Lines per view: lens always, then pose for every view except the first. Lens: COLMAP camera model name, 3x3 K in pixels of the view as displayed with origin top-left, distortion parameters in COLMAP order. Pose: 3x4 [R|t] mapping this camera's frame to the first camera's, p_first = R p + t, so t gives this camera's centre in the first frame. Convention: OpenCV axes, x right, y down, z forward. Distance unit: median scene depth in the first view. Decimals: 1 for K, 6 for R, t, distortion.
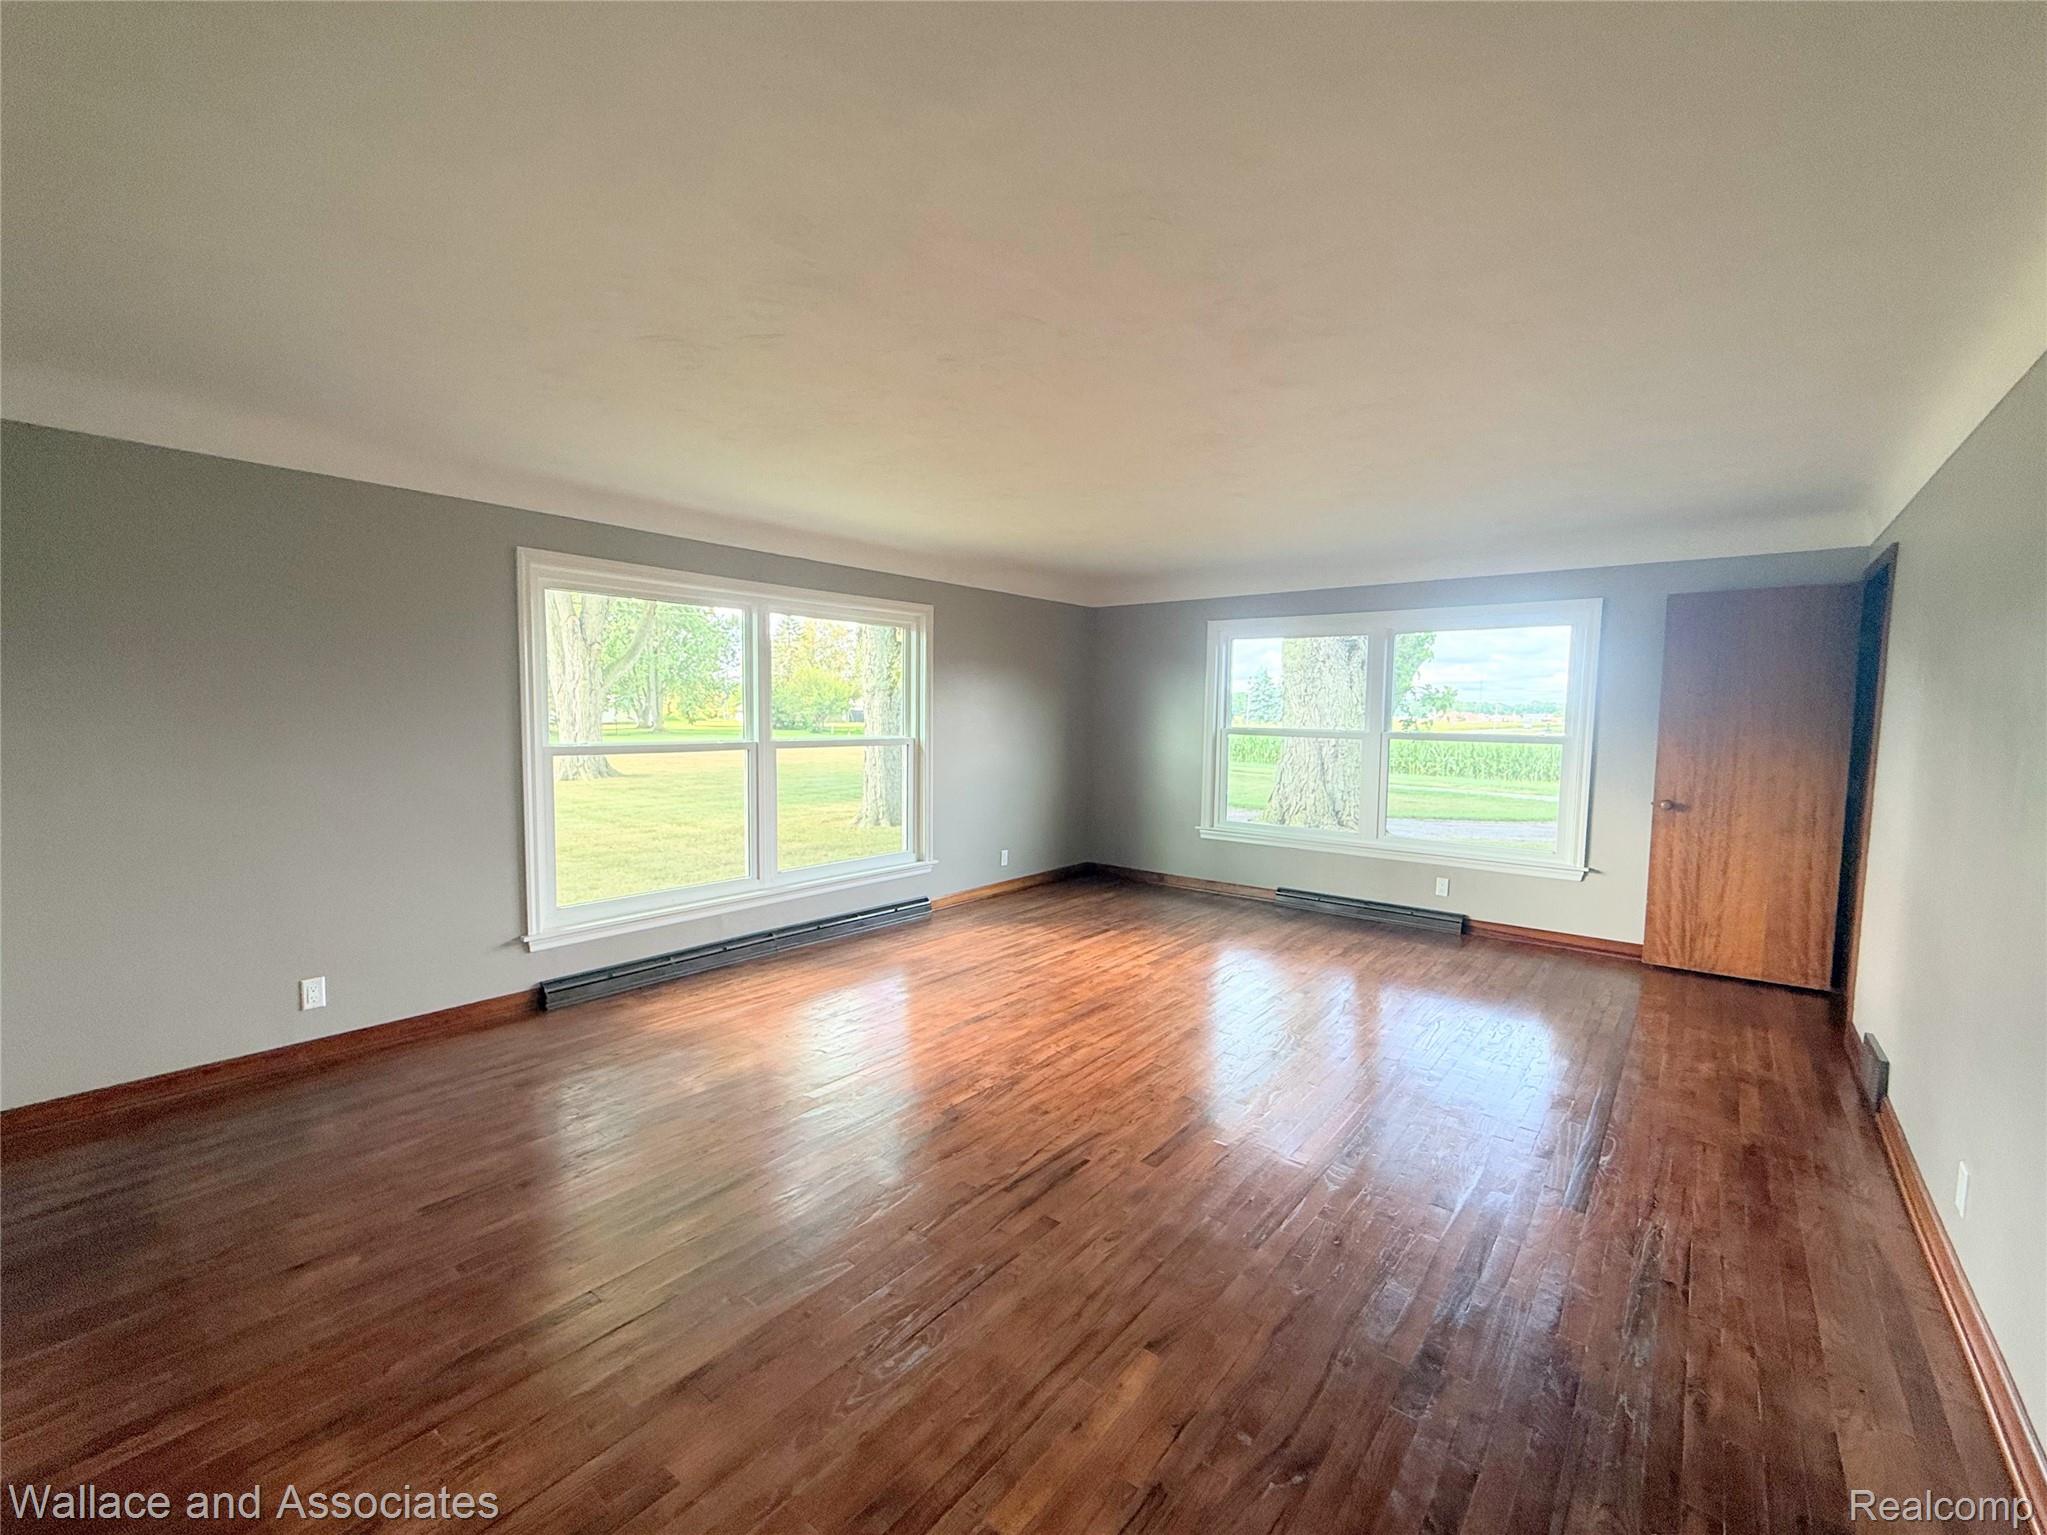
lens RADIAL K [[854.0, 0, 1023.5], [0, 854.0, 767.5], [0, 0, 1]] dist [0.001146, 0.000527]
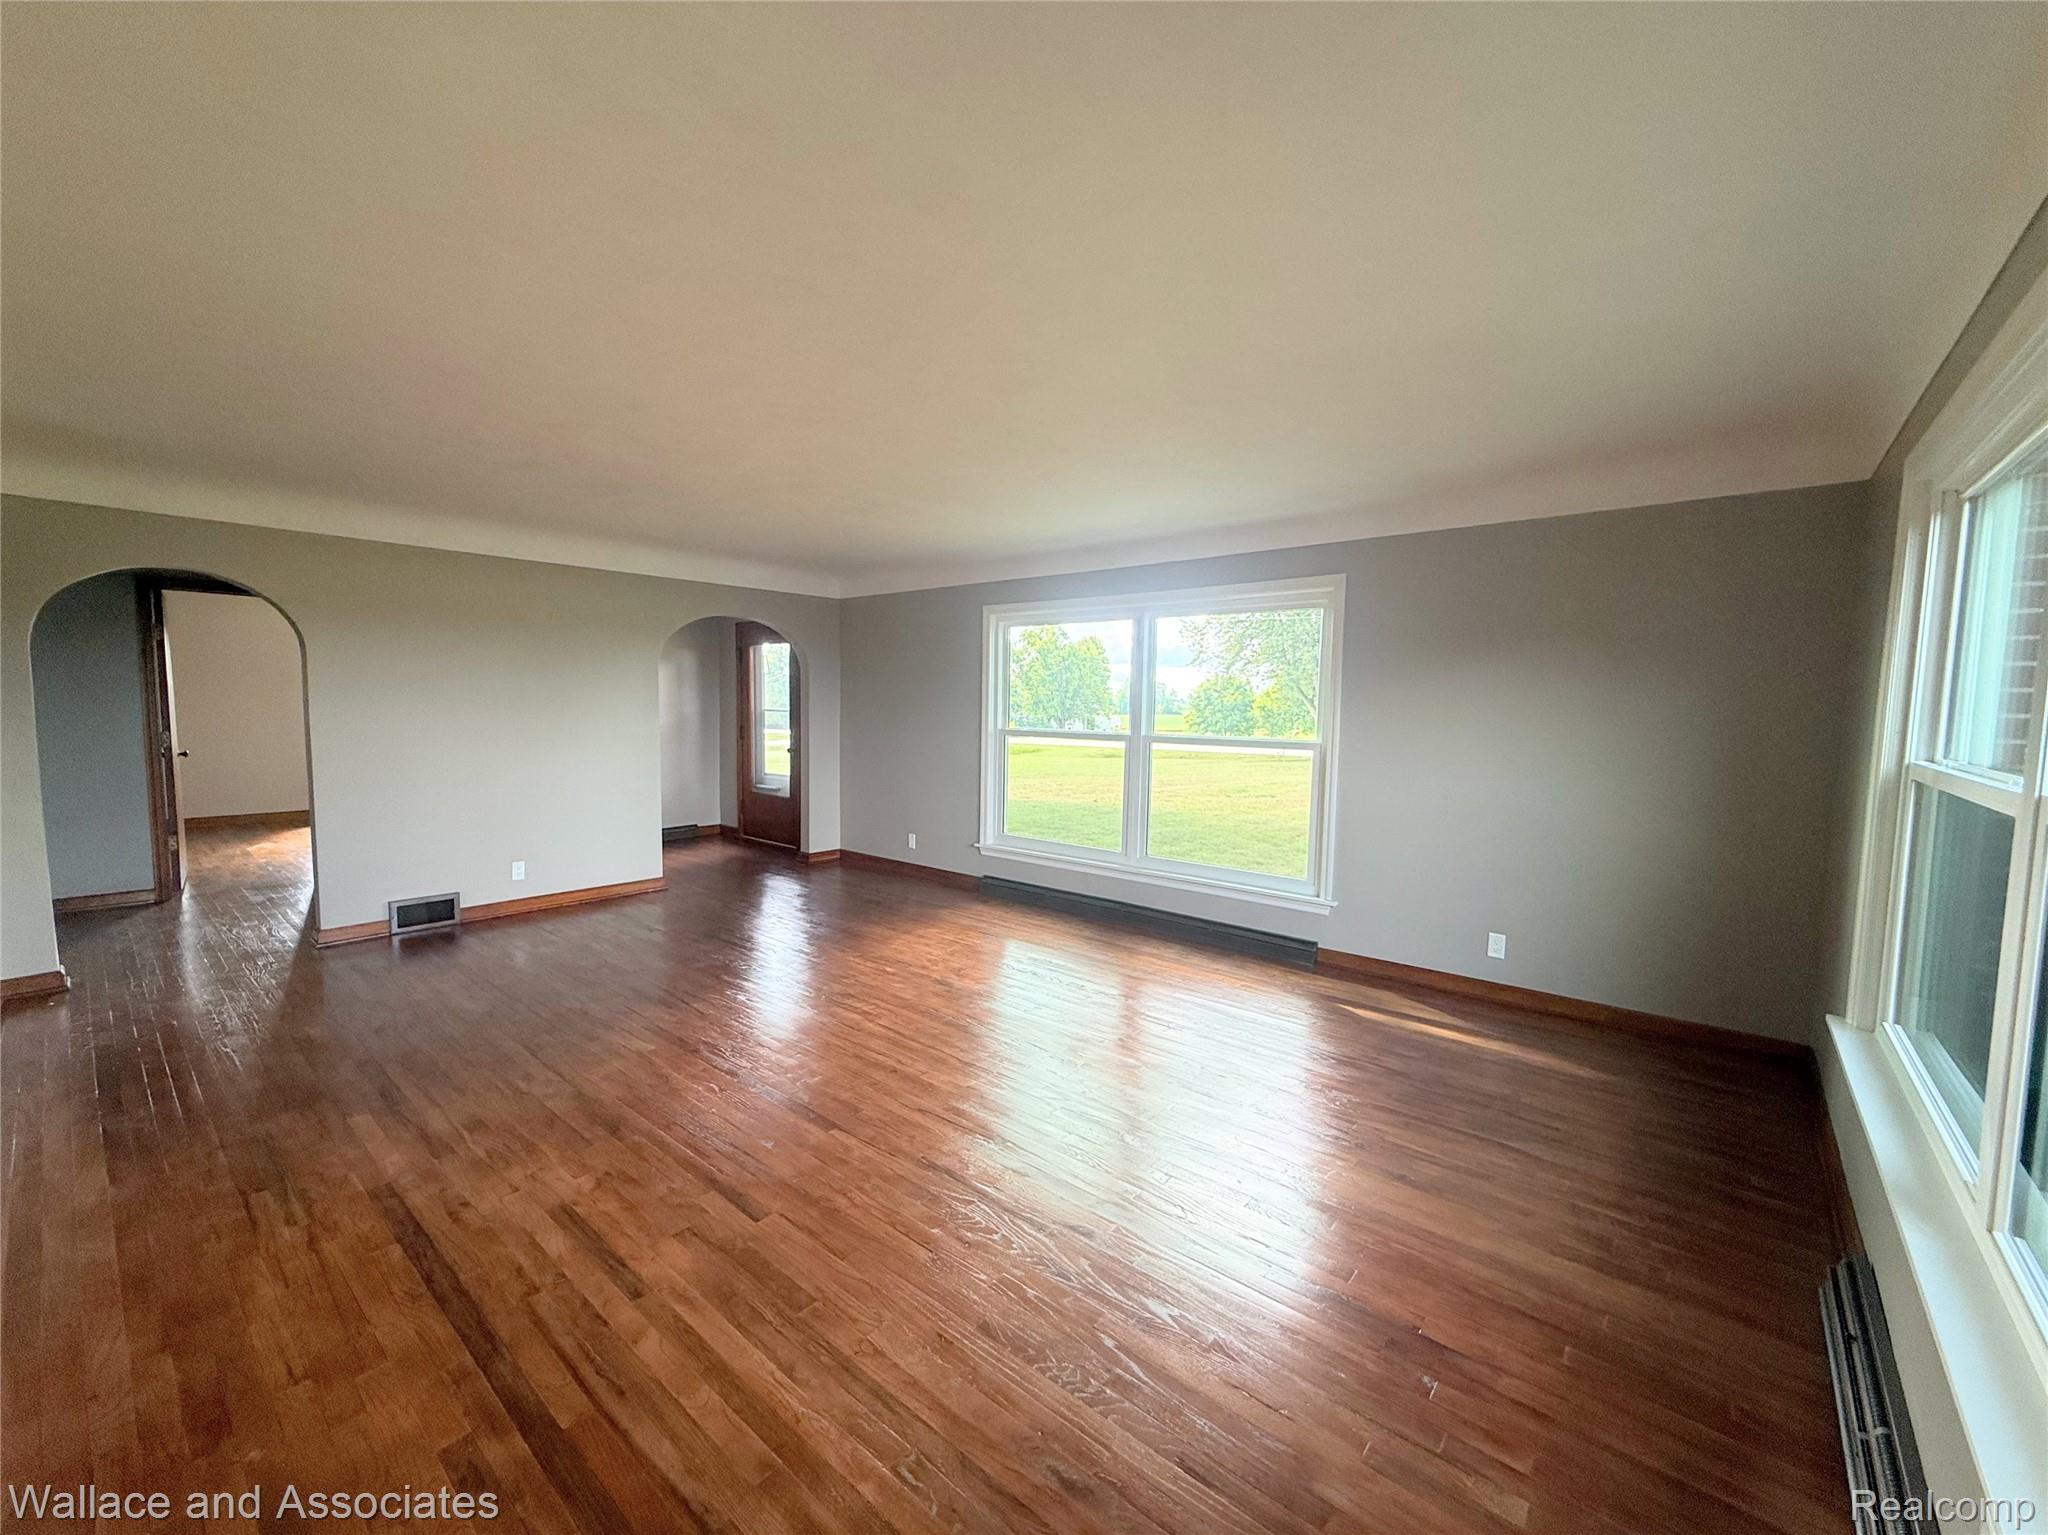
lens RADIAL K [[825.5, 0, 1024.0], [0, 825.5, 767.5], [0, 0, 1]] dist [0.000097, 0.000054]
pose [[-0.022727, 0.065250, -0.997610, 0.869439], [-0.083881, 0.994225, 0.066940, -0.054444], [0.996217, 0.085202, -0.017122, 0.964263]]
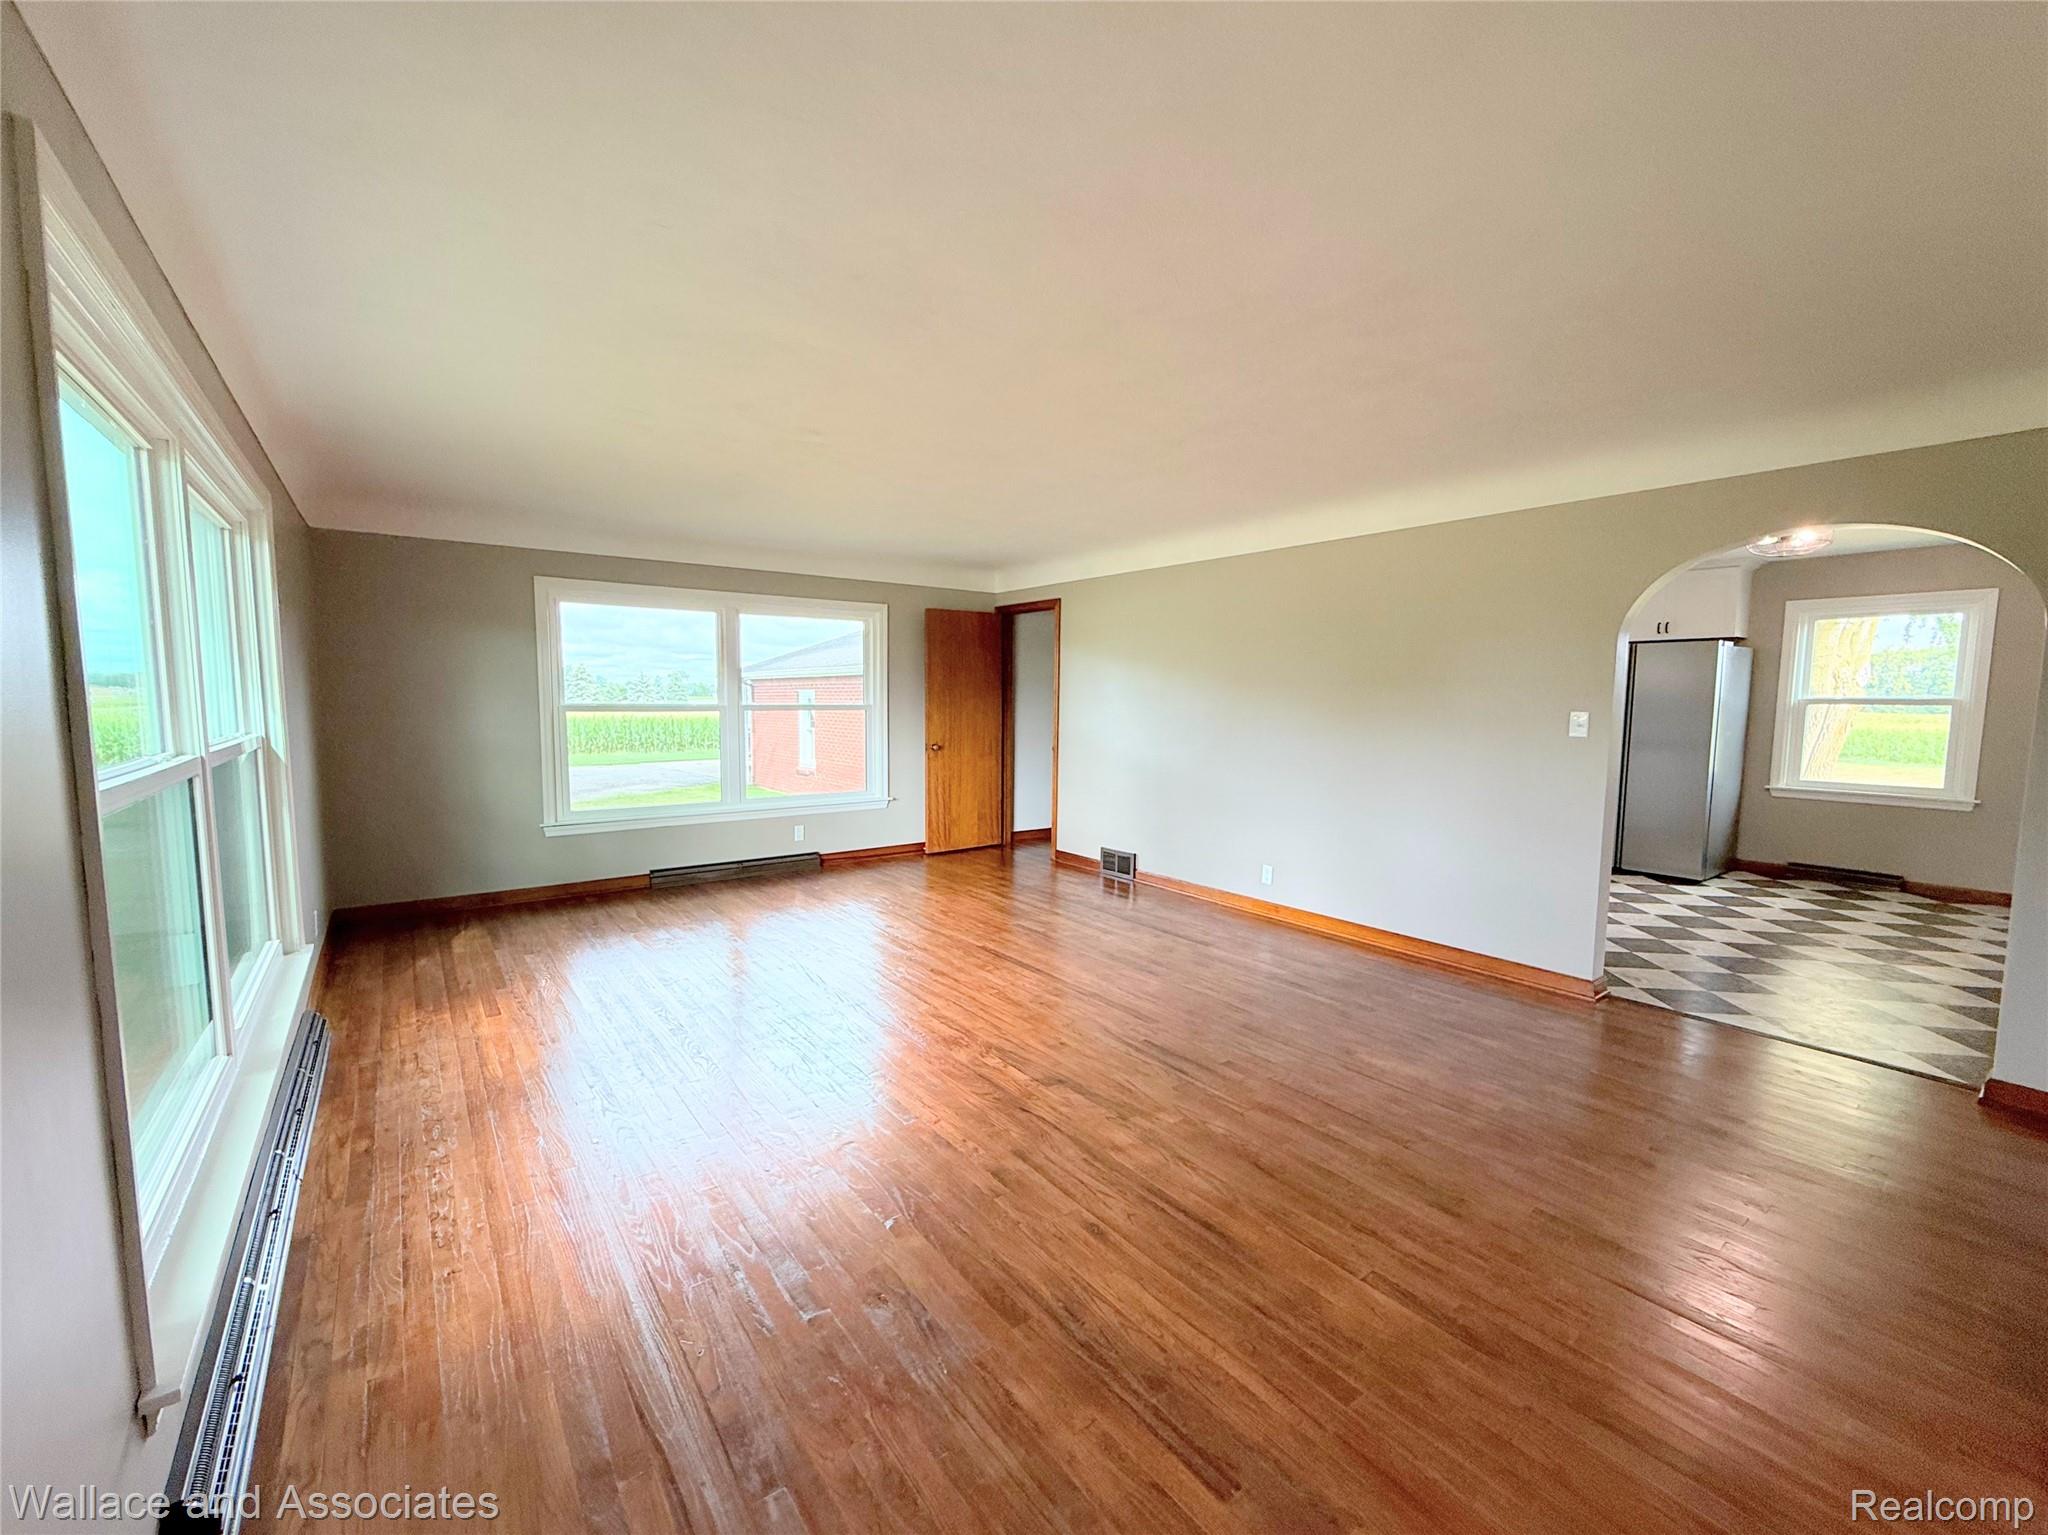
lens RADIAL K [[825.5, 0, 1024.0], [0, 825.5, 767.5], [0, 0, 1]] dist [0.000097, 0.000054]
pose [[0.240501, -0.097436, 0.965746, -0.682035], [0.062268, 0.994448, 0.084826, -0.037039], [-0.968650, 0.039734, 0.245233, 0.522568]]
